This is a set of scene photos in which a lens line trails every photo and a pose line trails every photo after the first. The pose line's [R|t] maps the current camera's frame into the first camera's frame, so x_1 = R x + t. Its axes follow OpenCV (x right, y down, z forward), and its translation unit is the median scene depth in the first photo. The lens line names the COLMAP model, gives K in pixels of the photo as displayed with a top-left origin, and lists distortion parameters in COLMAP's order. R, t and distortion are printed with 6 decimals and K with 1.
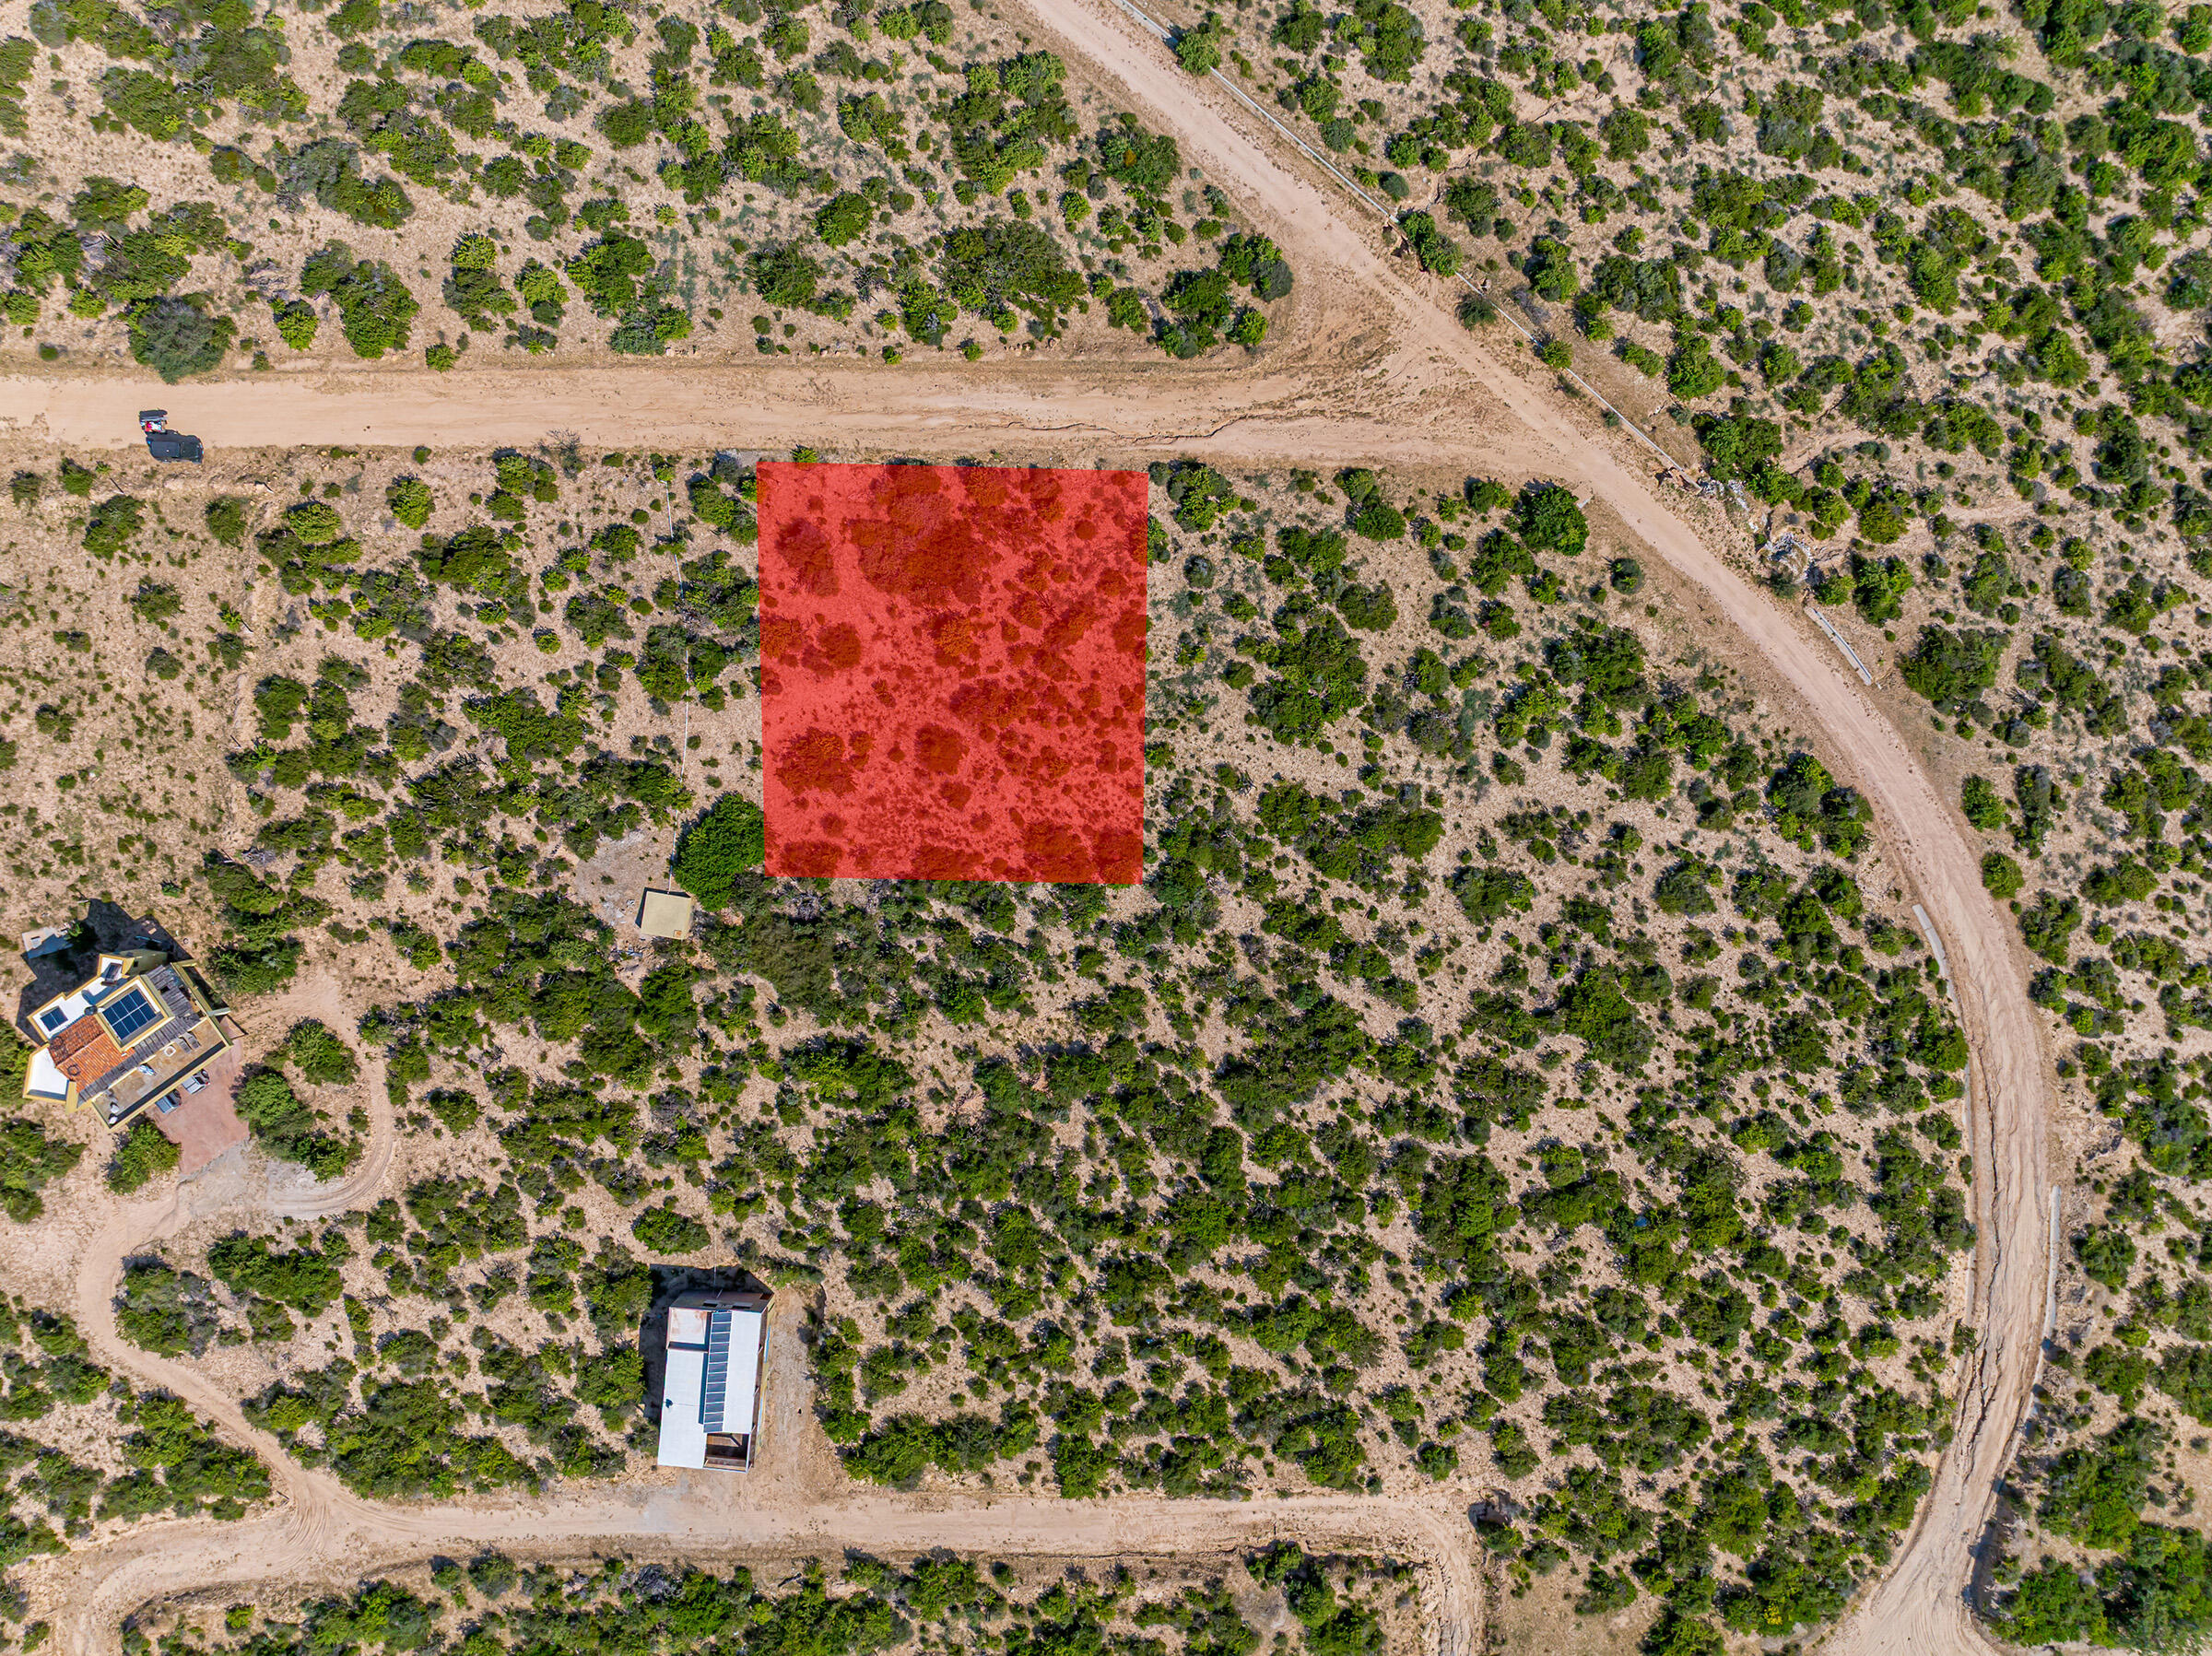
lens RADIAL K [[1523.9, 0, 1133.9], [0, 1523.9, 788.5], [0, 0, 1]] dist [0.029683, -0.050716]
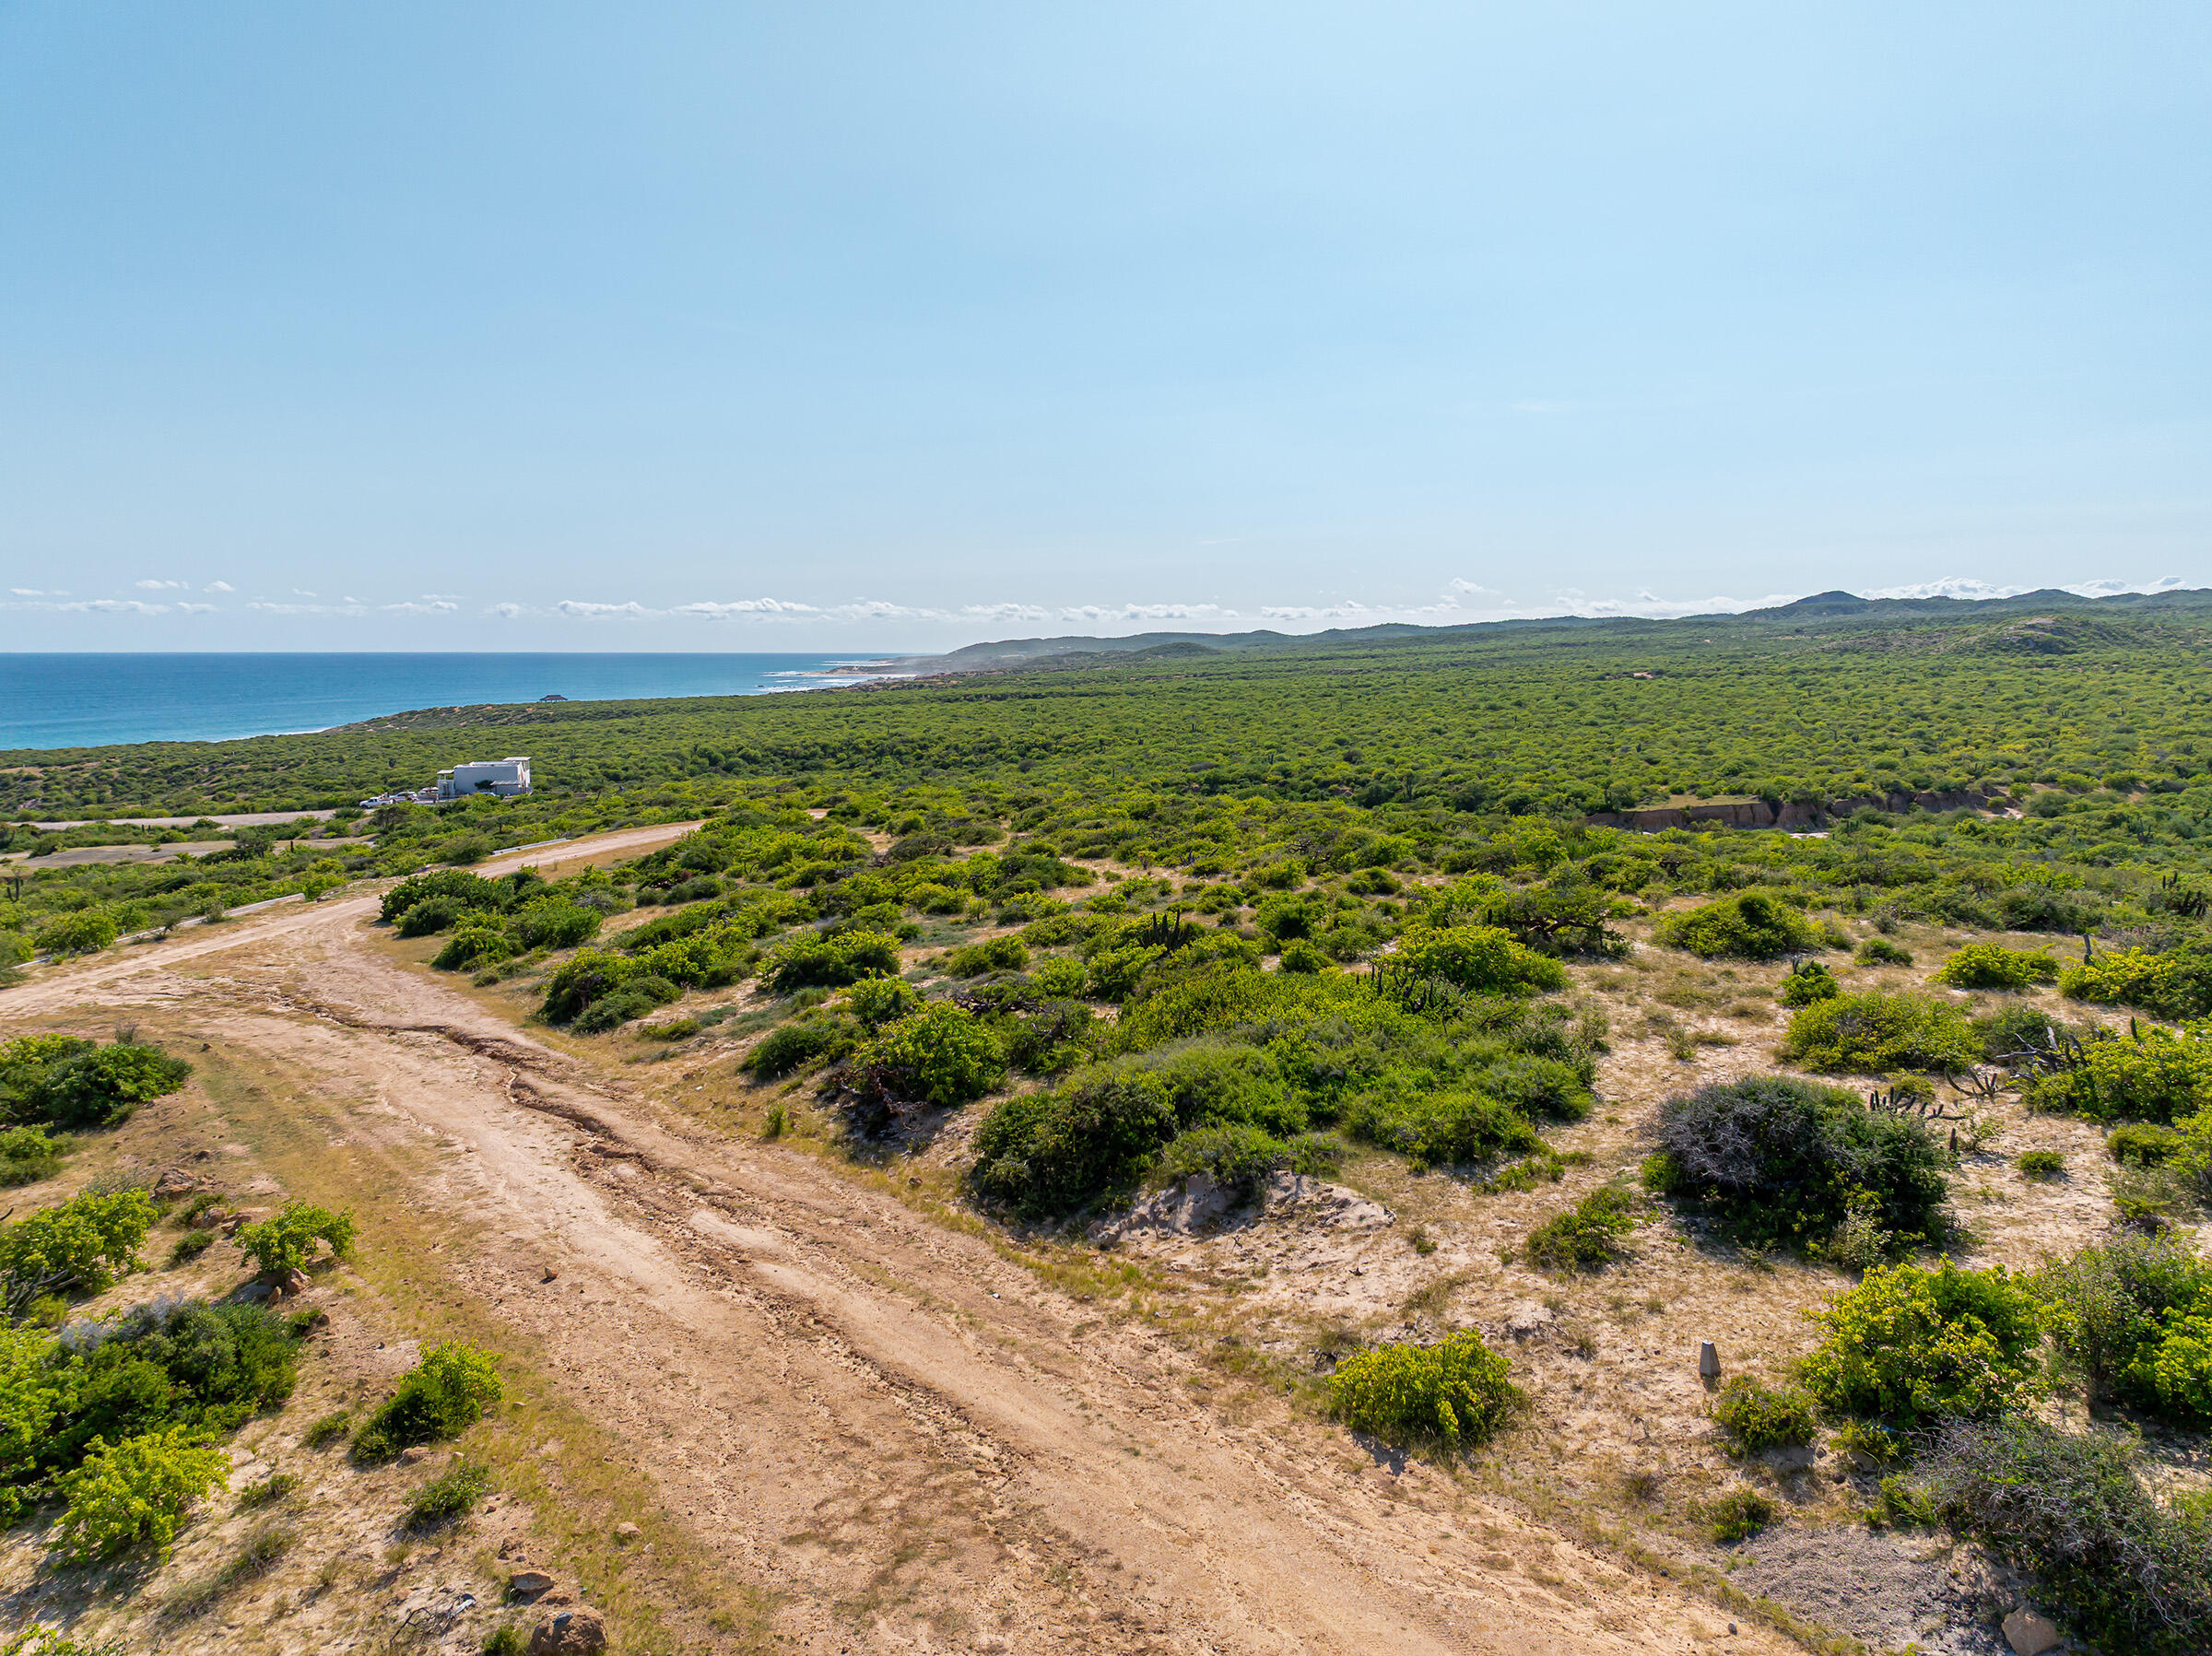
lens RADIAL K [[1530.6, 0, 1114.7], [0, 1530.6, 821.1], [0, 0, 1]] dist [0.027690, -0.051114]
pose [[-0.593538, -0.092057, 0.799524, -0.293834], [0.804800, -0.071746, 0.589194, -0.305021], [0.003123, 0.993166, 0.116671, 0.913431]]
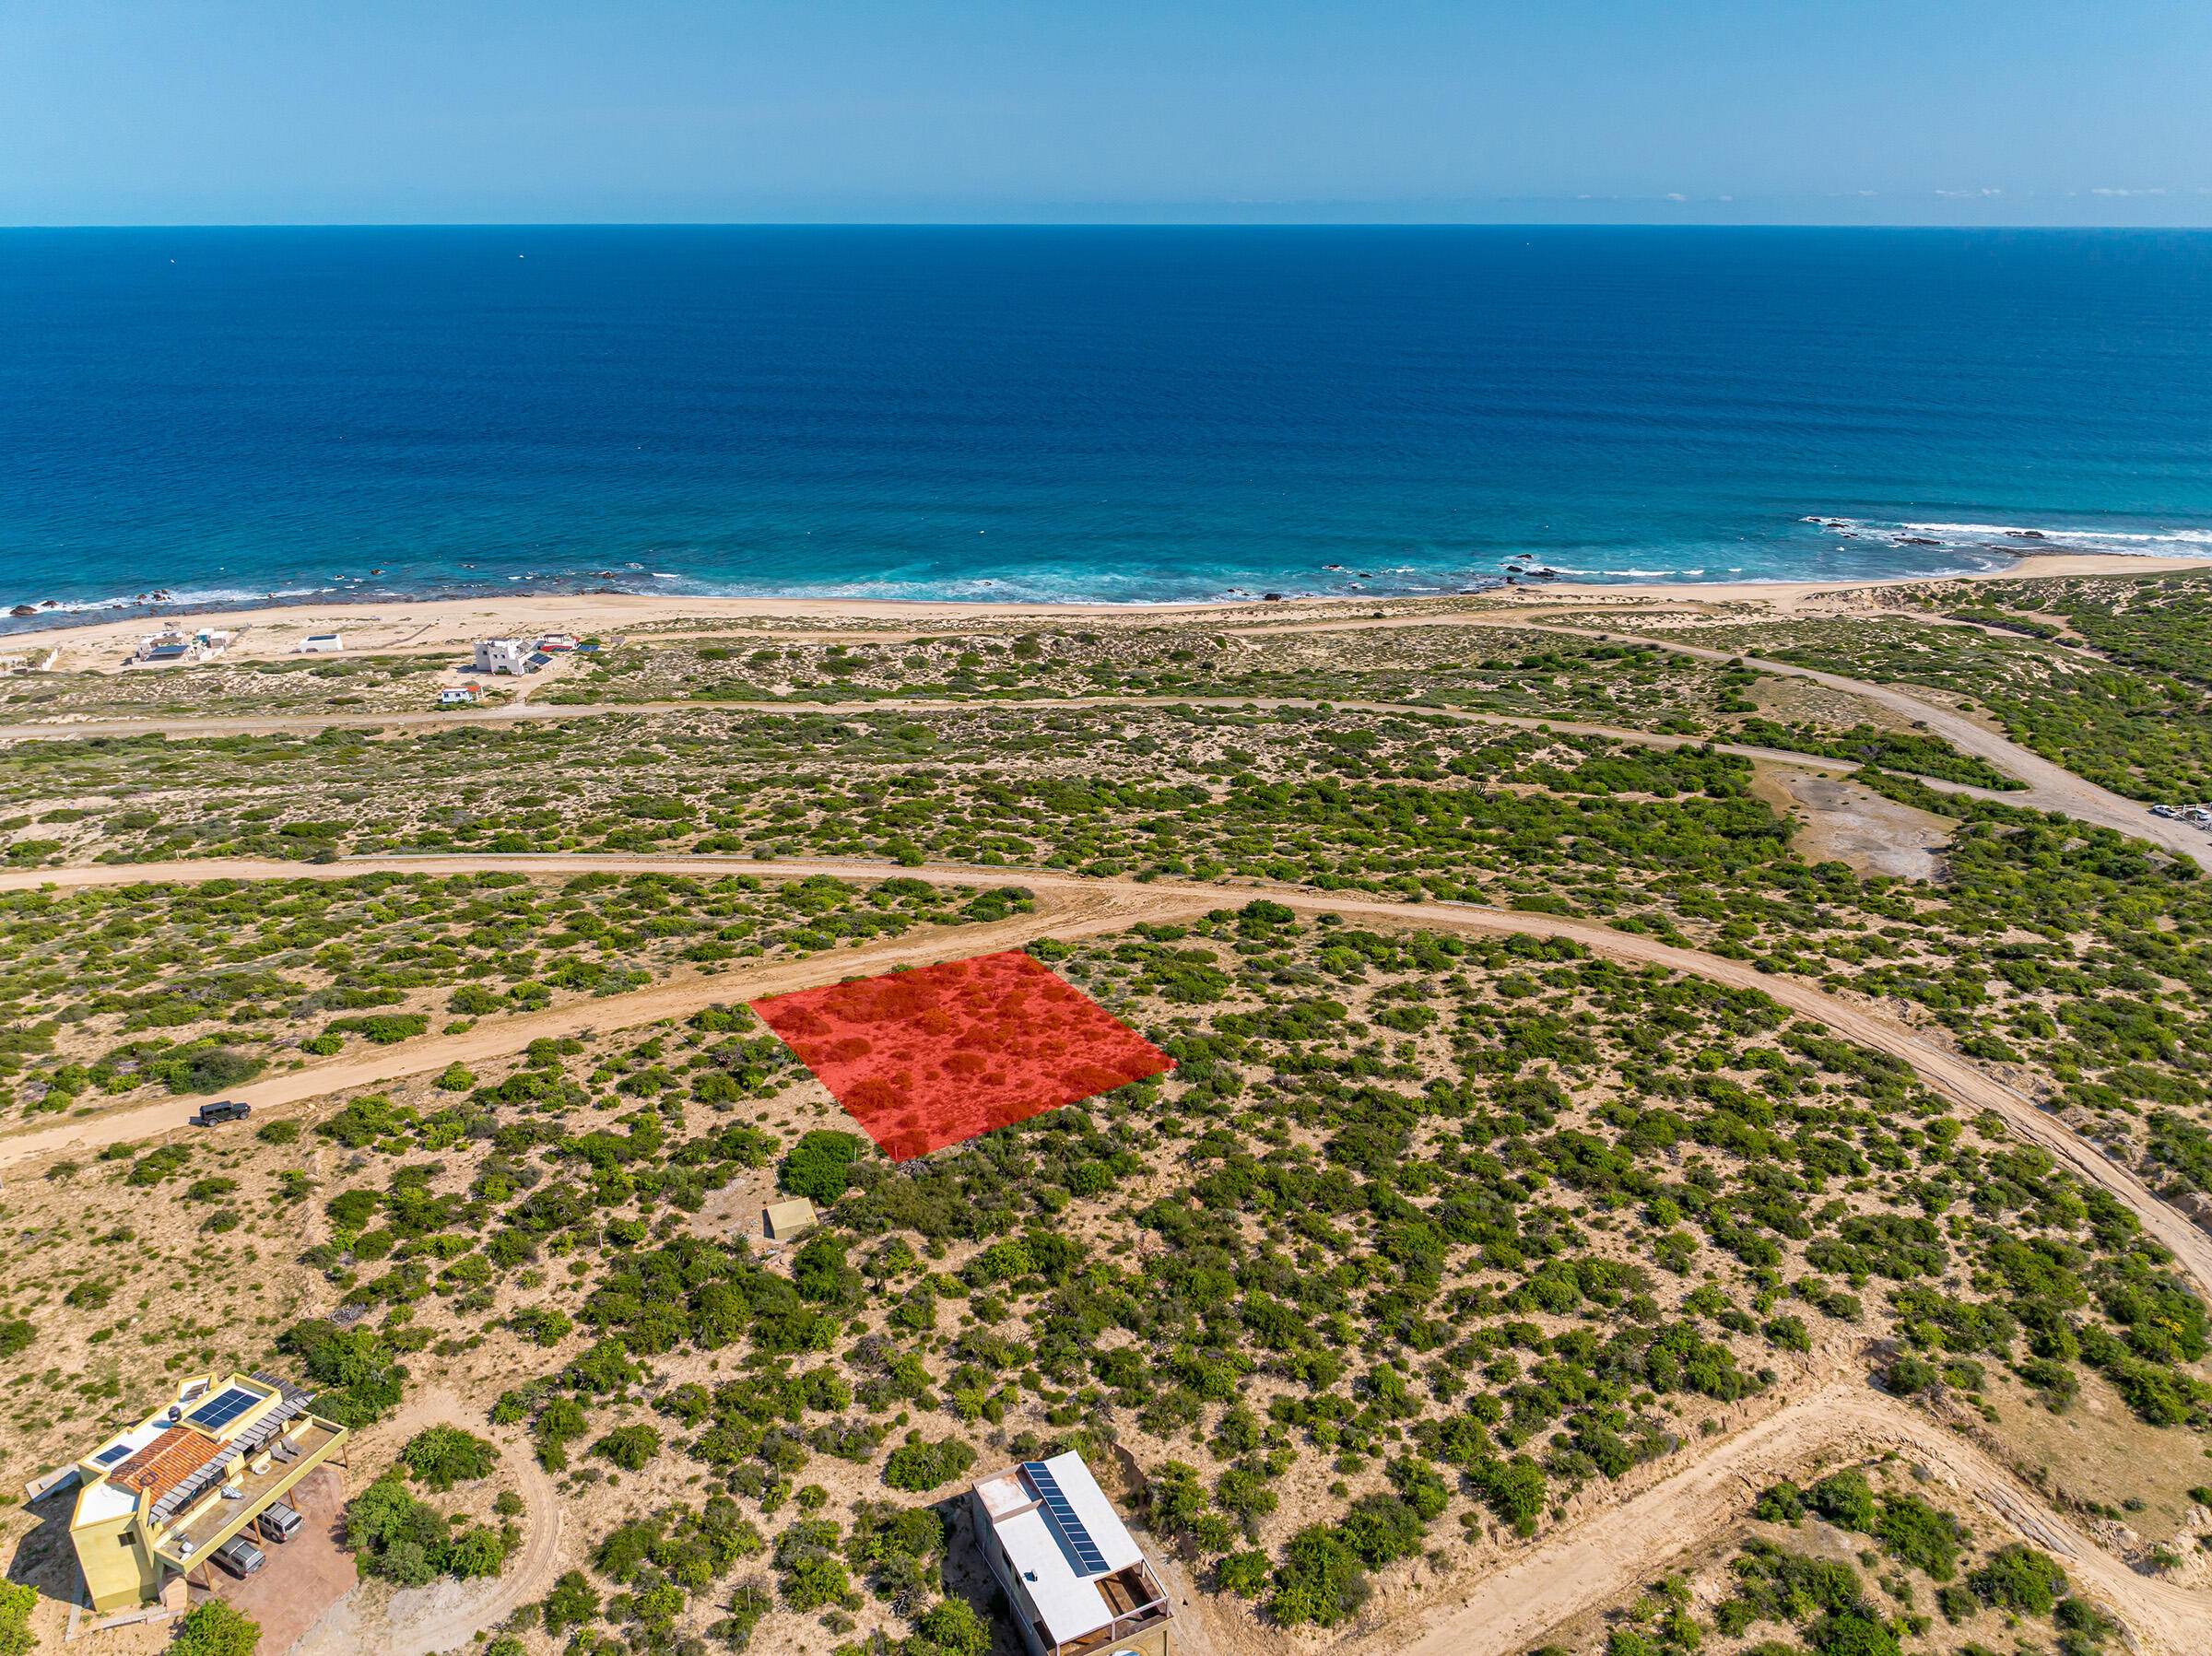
lens RADIAL K [[1532.2, 0, 1115.1], [0, 1532.2, 822.2], [0, 0, 1]] dist [0.024297, -0.043059]
pose [[0.850075, -0.193803, 0.489707, -0.556157], [0.526645, 0.305430, -0.793321, 0.892402], [0.004177, 0.932284, 0.361704, 0.386968]]
